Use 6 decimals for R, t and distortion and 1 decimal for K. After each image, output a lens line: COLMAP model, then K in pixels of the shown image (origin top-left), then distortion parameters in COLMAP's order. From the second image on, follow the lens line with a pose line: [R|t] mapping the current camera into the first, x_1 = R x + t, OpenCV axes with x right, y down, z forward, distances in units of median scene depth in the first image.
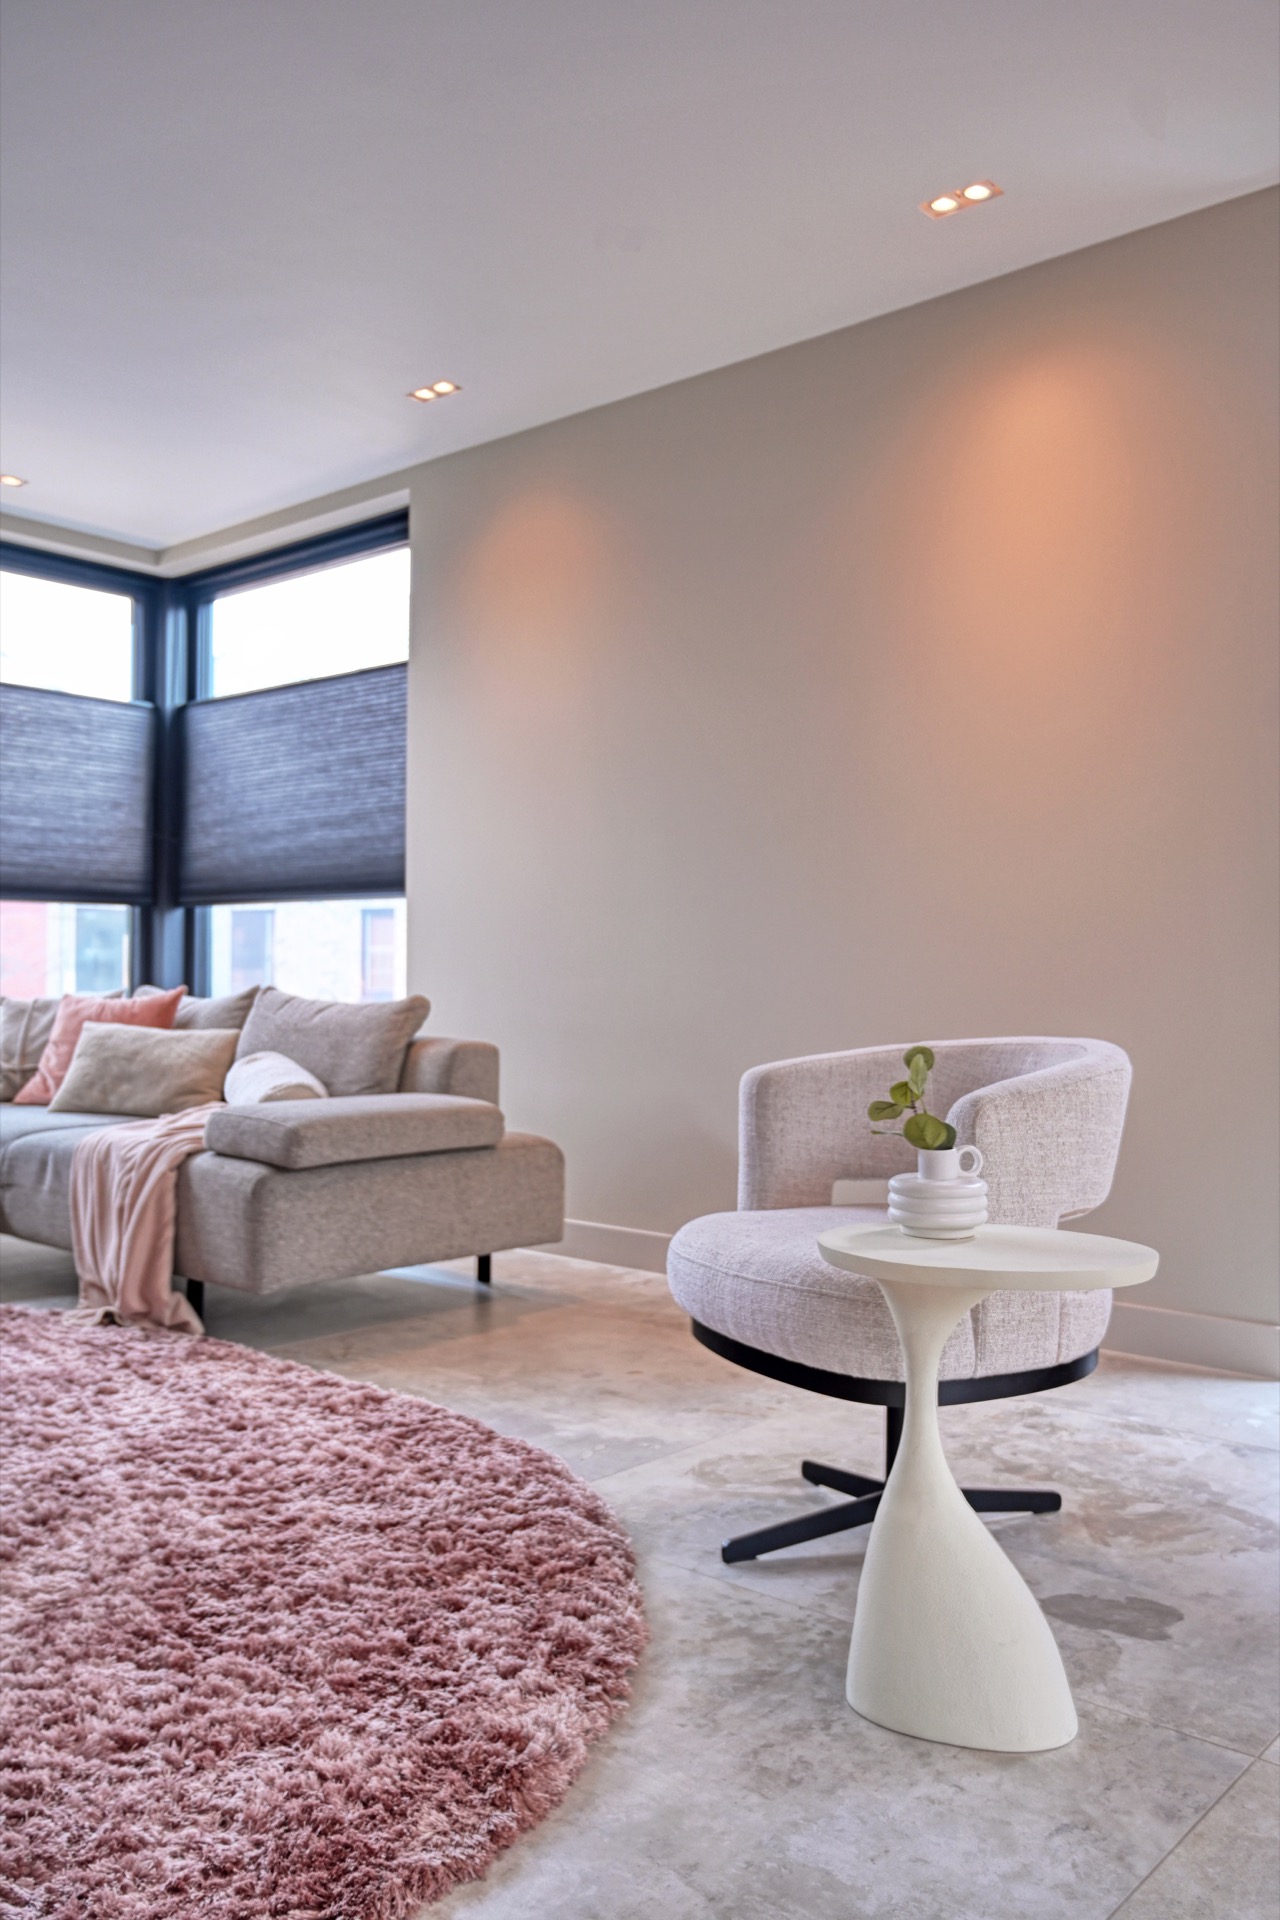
lens RADIAL K [[1533.3, 0, 625.2], [0, 1533.3, 961.6], [0, 0, 1]] dist [-0.028934, -0.008845]
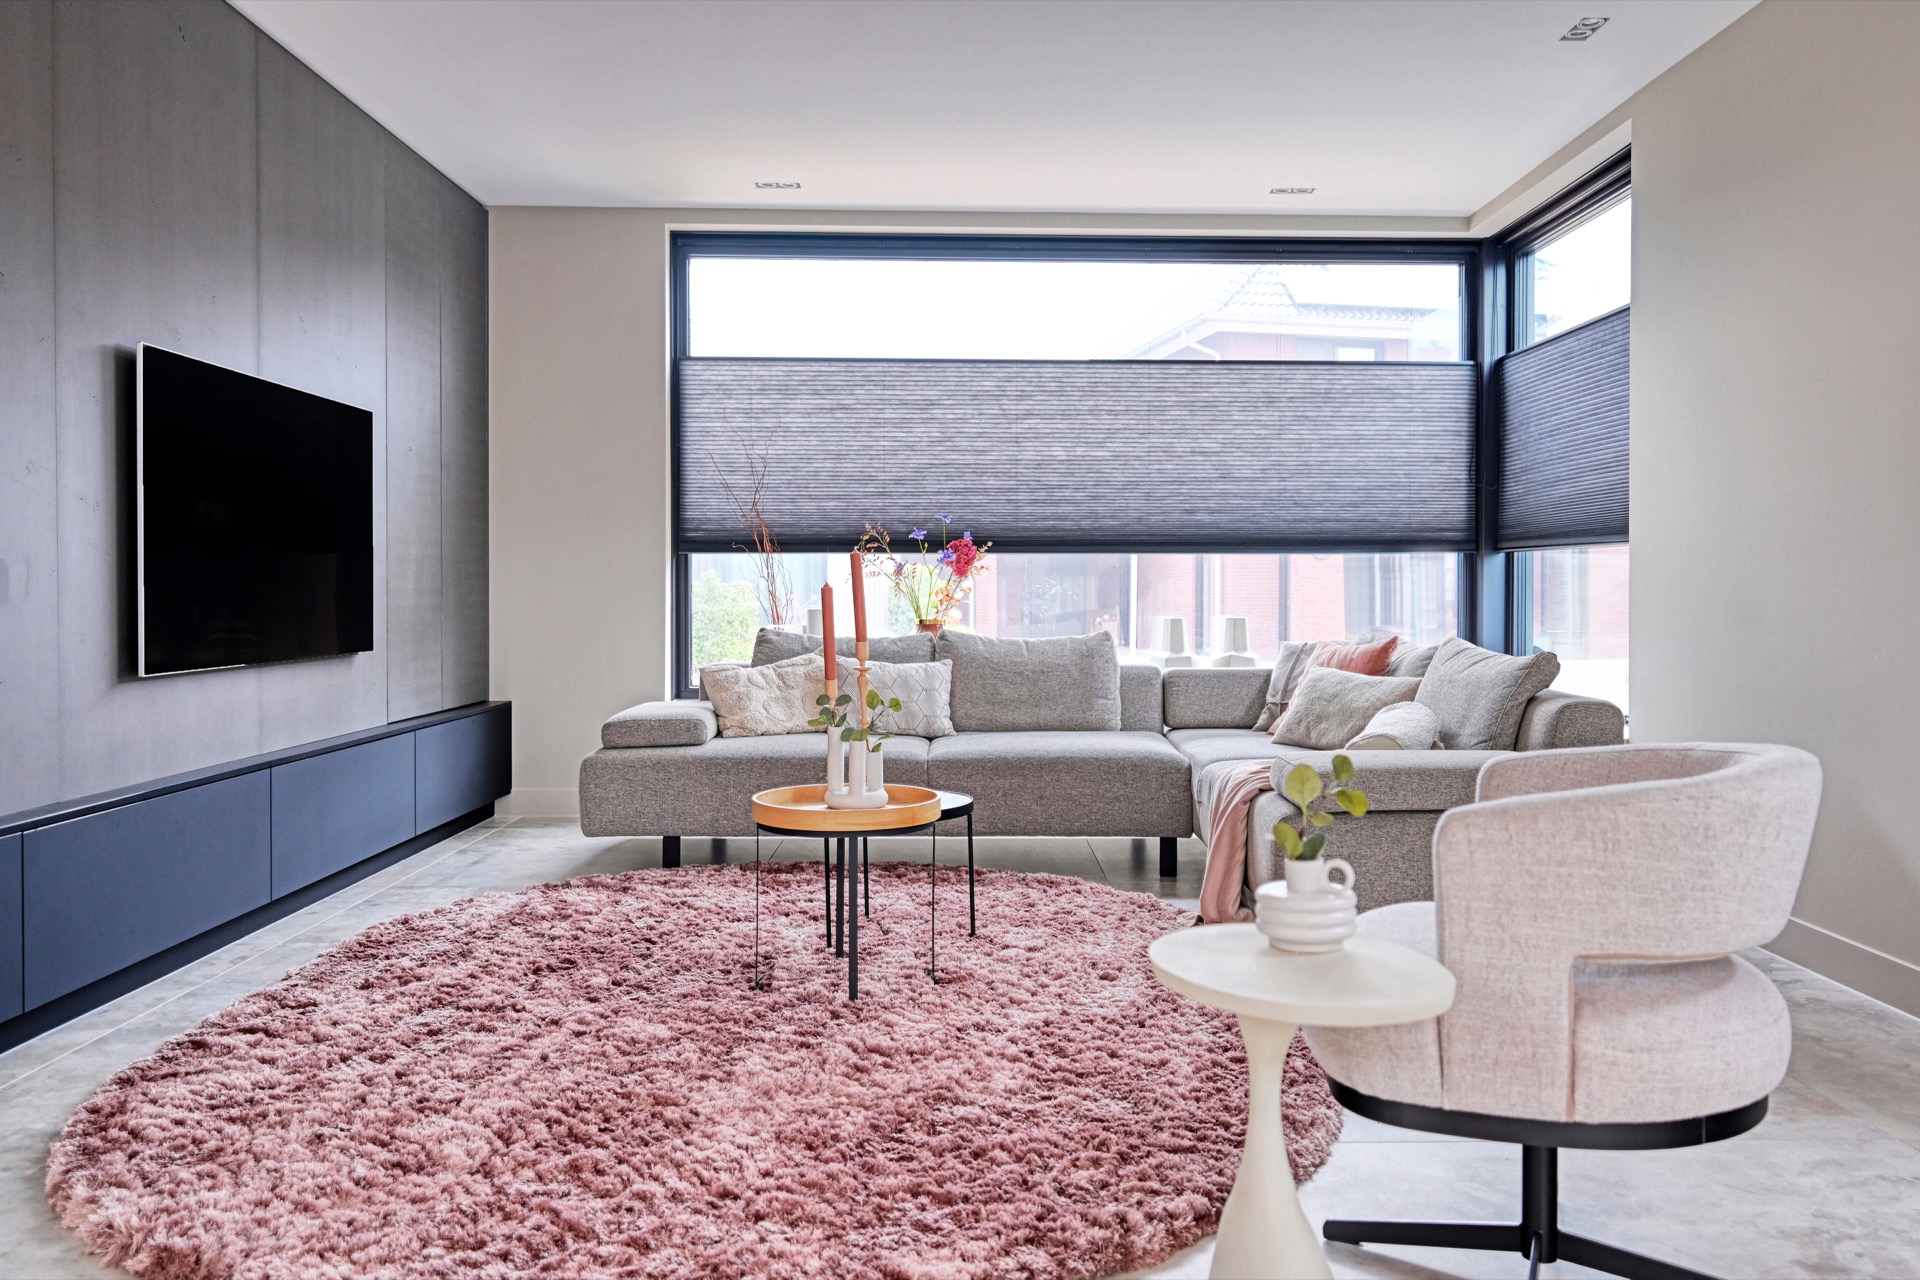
lens RADIAL K [[1470.6, 0, 978.5], [0, 1470.6, 601.1], [0, 0, 1]] dist [0.003314, -0.003265]
pose [[0.676519, -0.003407, -0.736418, 0.228278], [0.014465, 0.999858, 0.008663, -0.017346], [0.736284, -0.016513, 0.676472, 0.057535]]
